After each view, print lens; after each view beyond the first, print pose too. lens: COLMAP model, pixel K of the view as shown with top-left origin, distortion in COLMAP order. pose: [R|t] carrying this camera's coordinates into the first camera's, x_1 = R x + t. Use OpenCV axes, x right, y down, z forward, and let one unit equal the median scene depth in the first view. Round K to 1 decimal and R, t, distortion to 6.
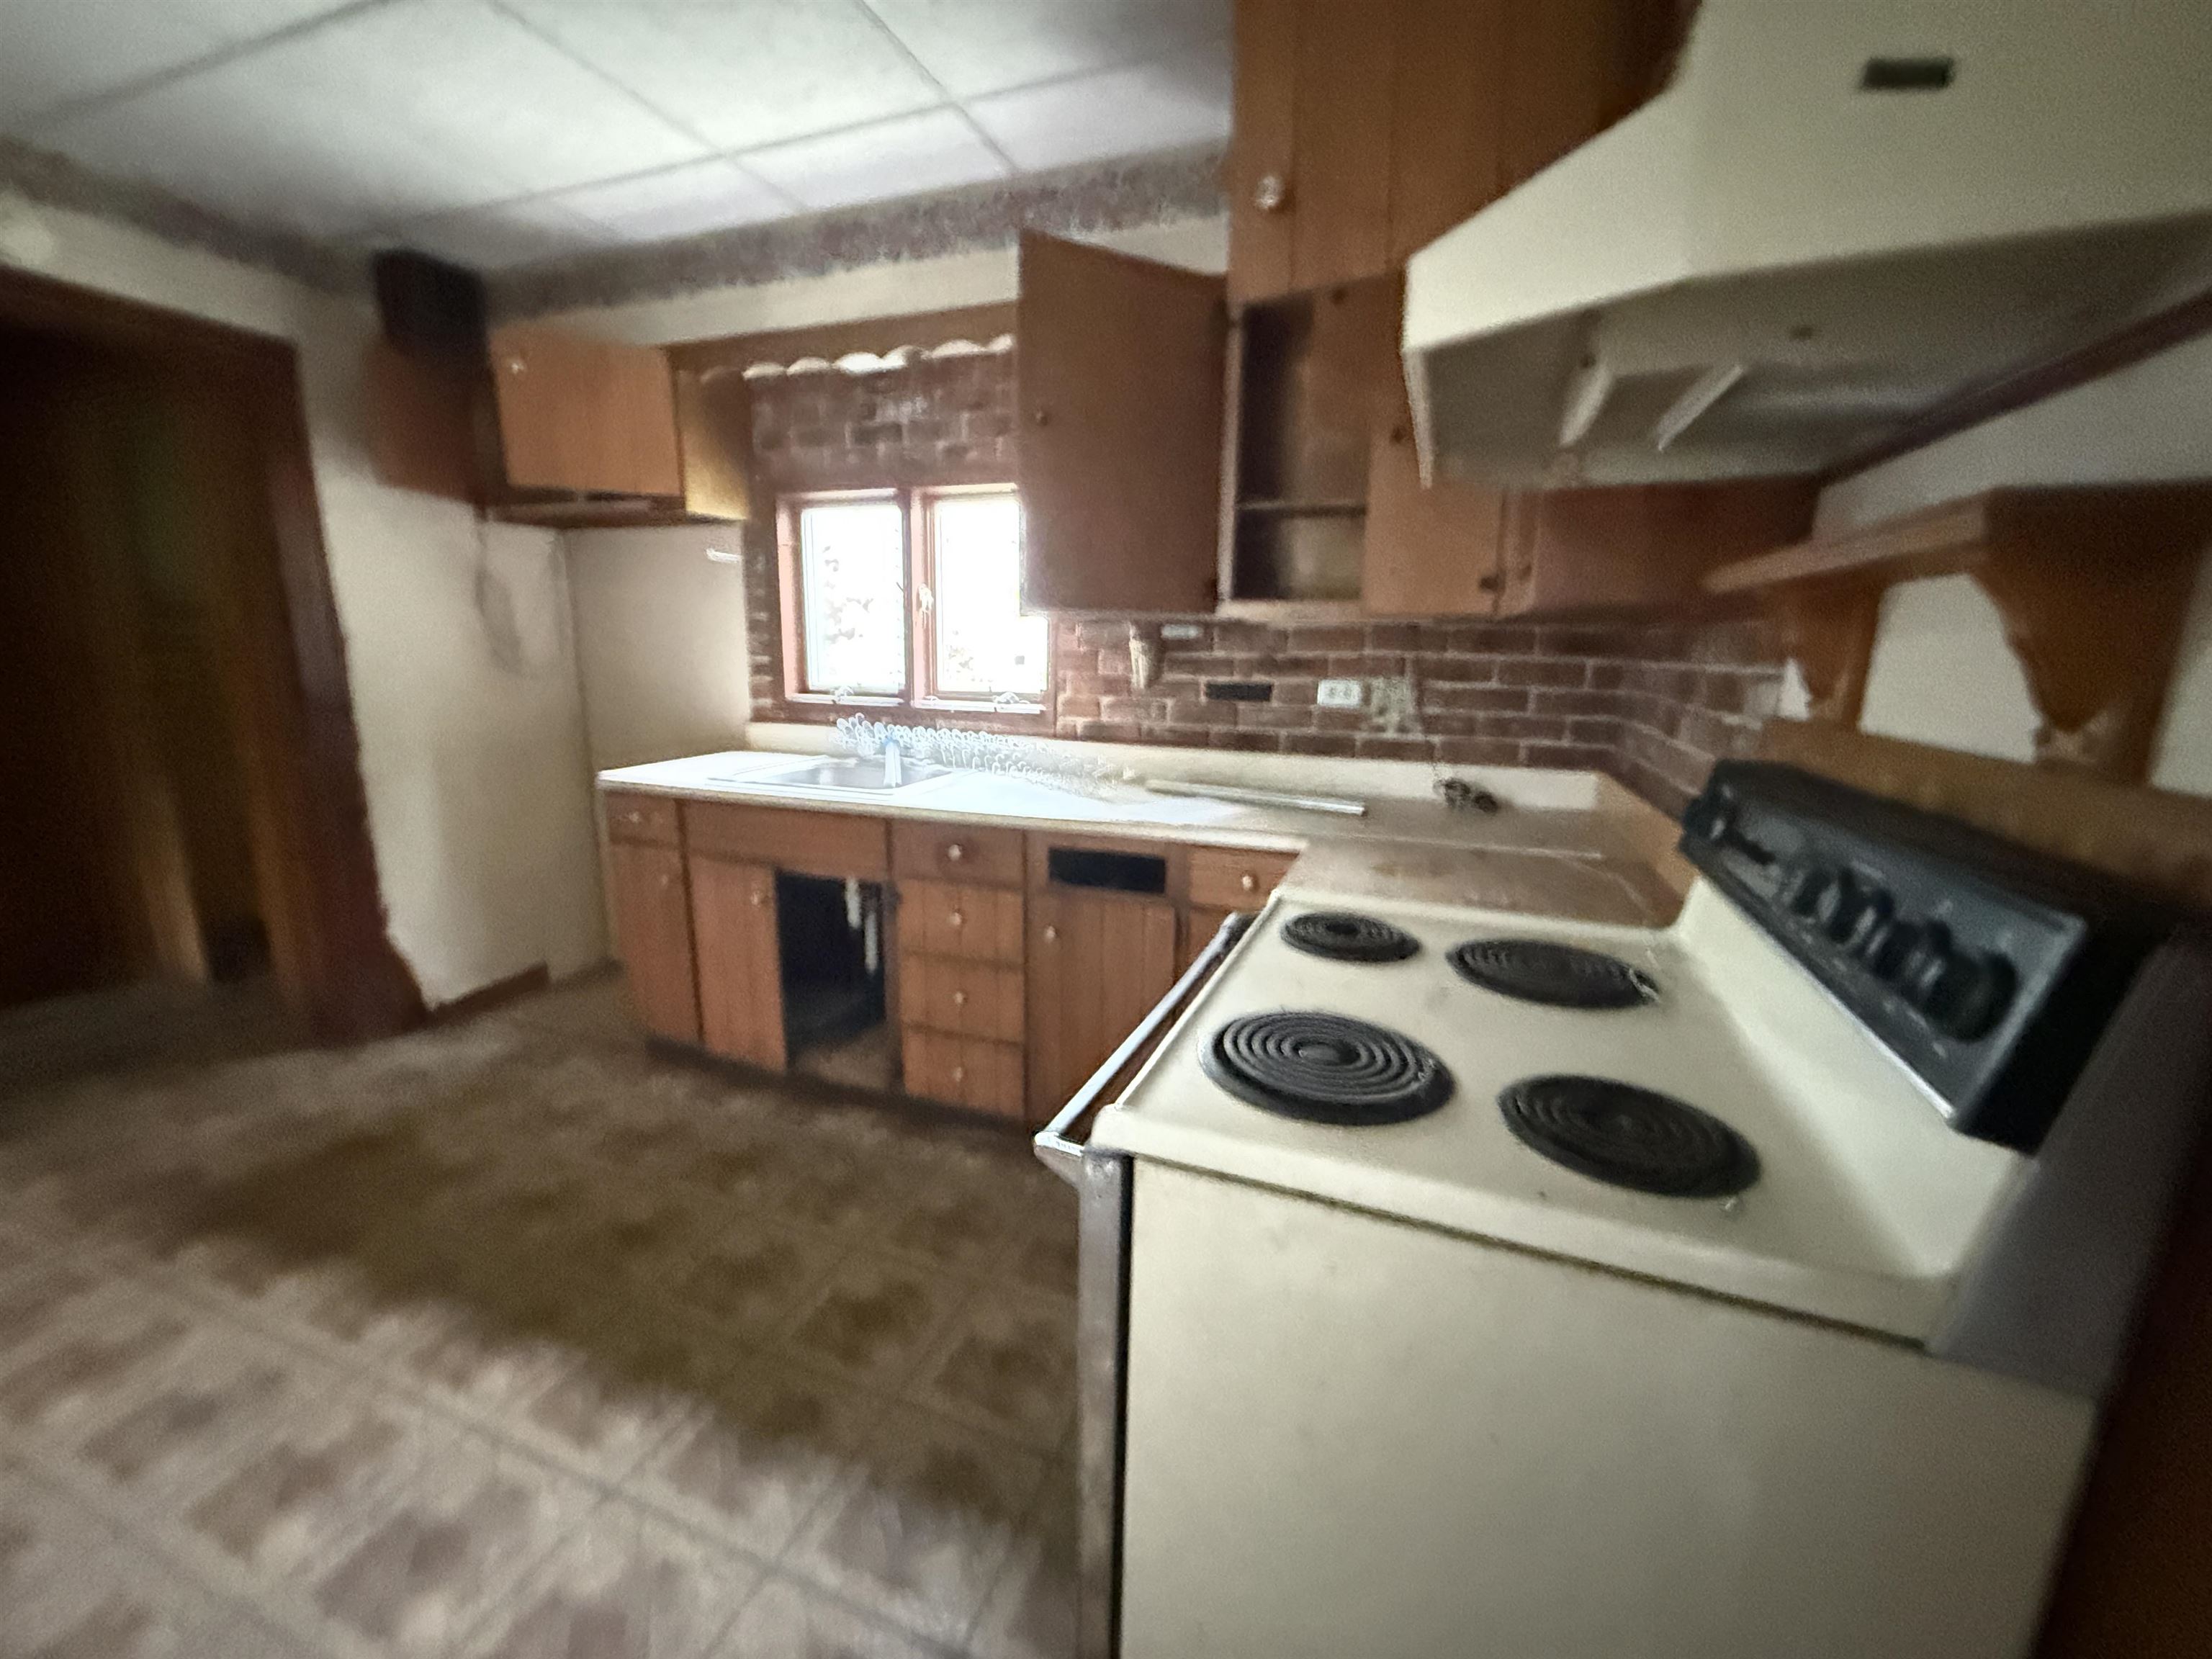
lens RADIAL K [[887.8, 0, 1097.3], [0, 887.8, 832.0], [0, 0, 1]] dist [0.002656, 0.000375]
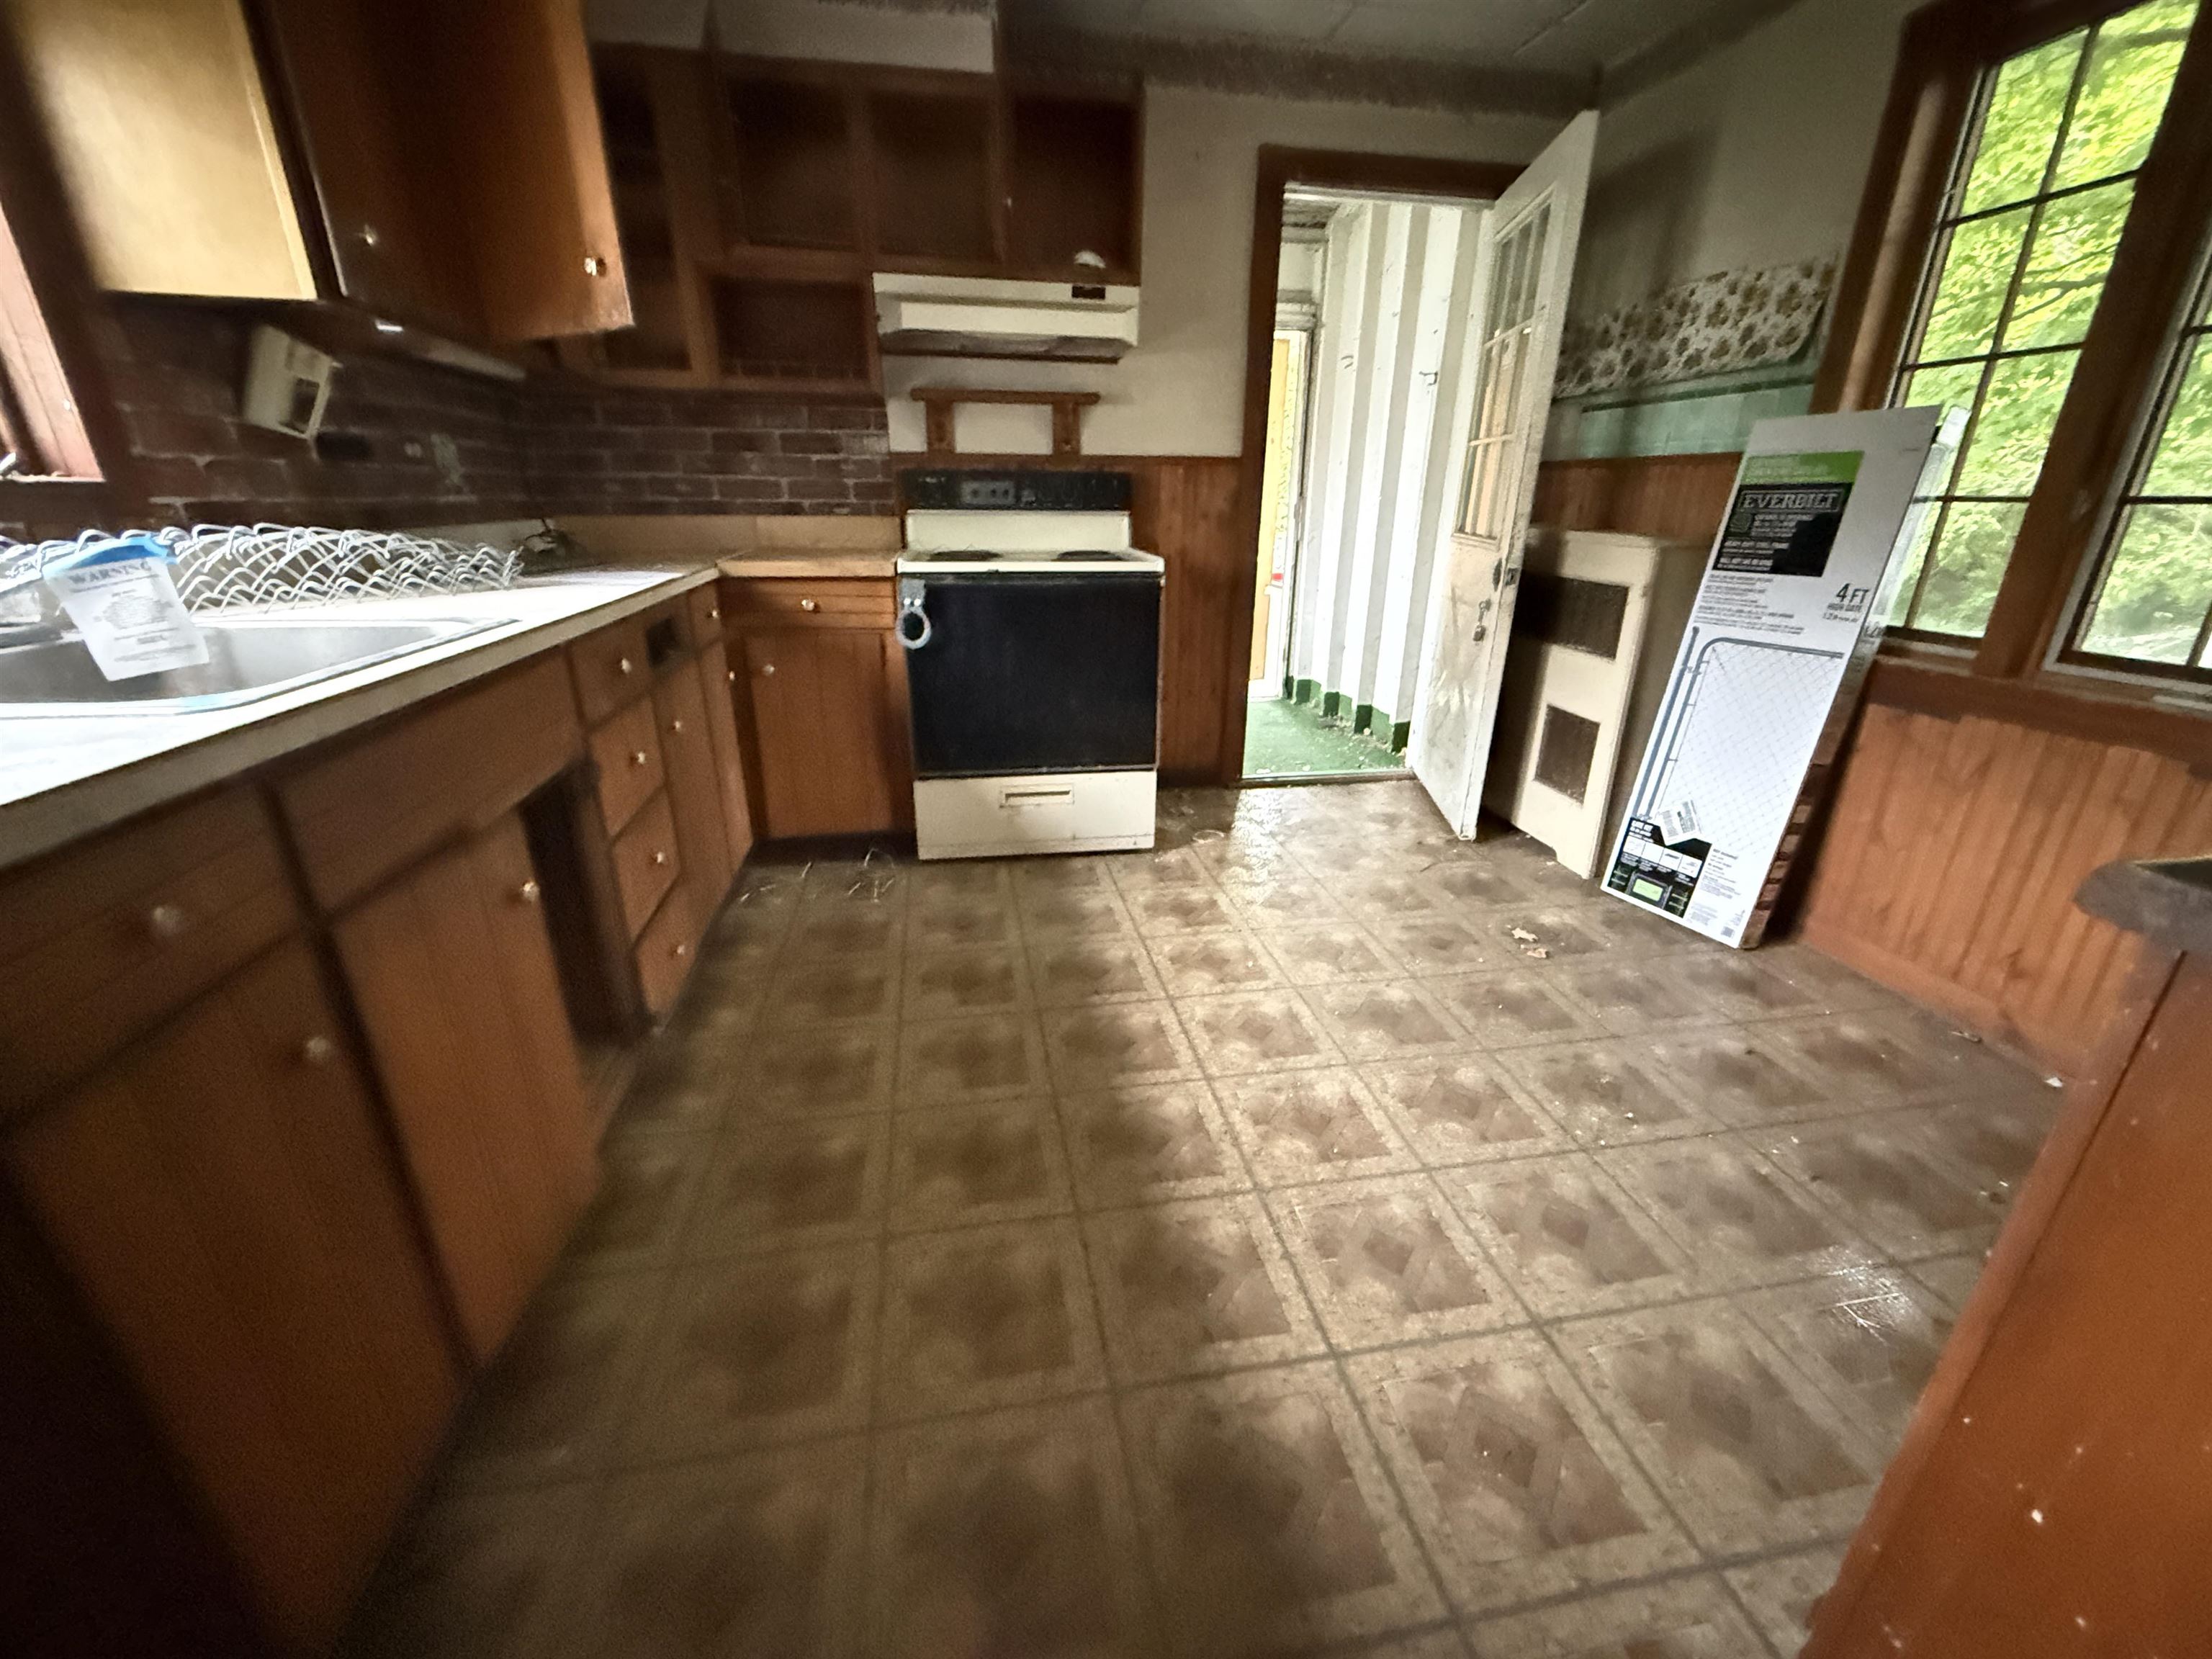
lens RADIAL K [[887.8, 0, 1099.6], [0, 887.8, 825.9], [0, 0, 1]] dist [0.002656, 0.000375]
pose [[-0.515581, -0.317902, 0.795685, -1.393499], [0.159054, 0.876978, 0.453443, -0.186829], [-0.841949, 0.360343, -0.401590, 1.403493]]
